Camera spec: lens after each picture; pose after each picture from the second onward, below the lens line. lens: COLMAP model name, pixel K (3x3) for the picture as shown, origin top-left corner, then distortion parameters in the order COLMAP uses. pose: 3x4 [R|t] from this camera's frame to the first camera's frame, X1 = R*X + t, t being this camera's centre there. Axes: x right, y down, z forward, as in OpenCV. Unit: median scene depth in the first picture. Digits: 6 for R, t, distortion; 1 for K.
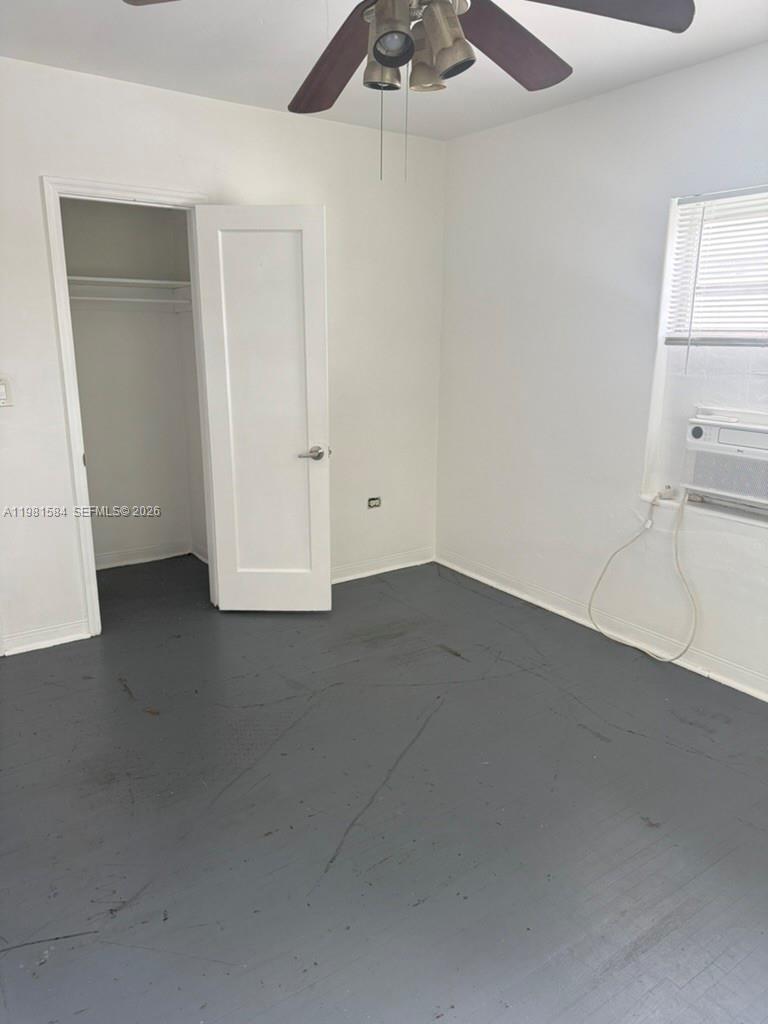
lens RADIAL K [[723.3, 0, 384.0], [0, 723.3, 512.0], [0, 0, 1]] dist [0.005656, 0.000398]
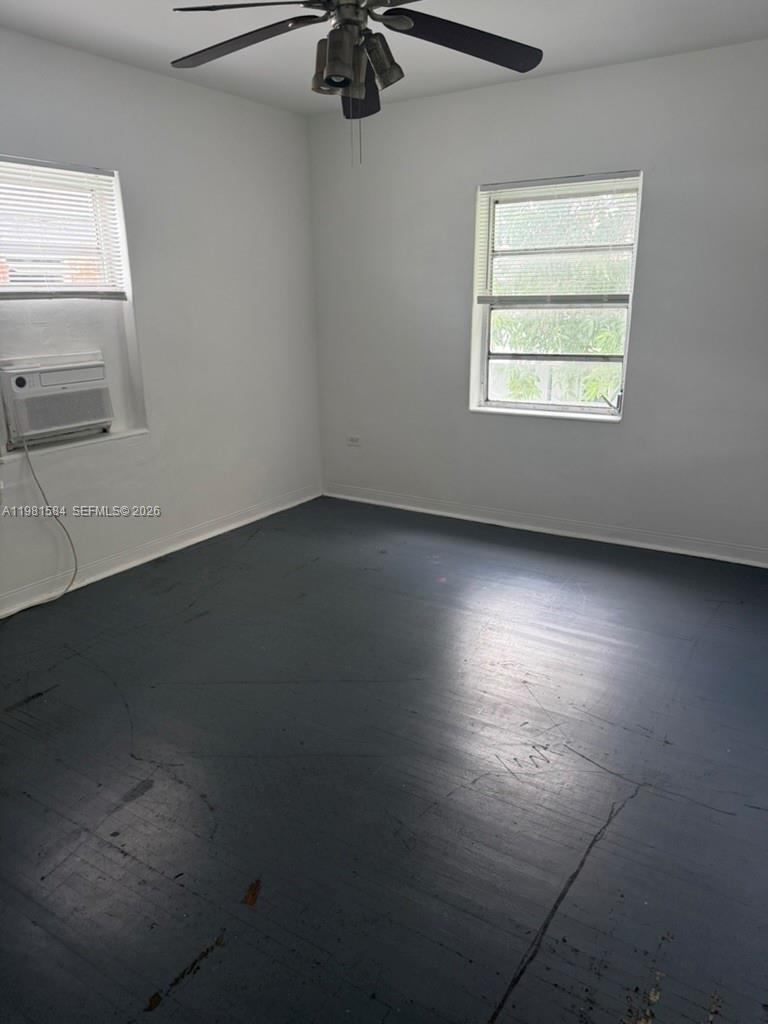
lens RADIAL K [[723.3, 0, 384.0], [0, 723.3, 512.0], [0, 0, 1]] dist [0.005656, 0.000398]
pose [[-0.395981, -0.270619, 0.877476, -0.777996], [0.235294, 0.893780, 0.381829, -0.222803], [-0.887601, 0.357662, -0.290244, 0.911646]]
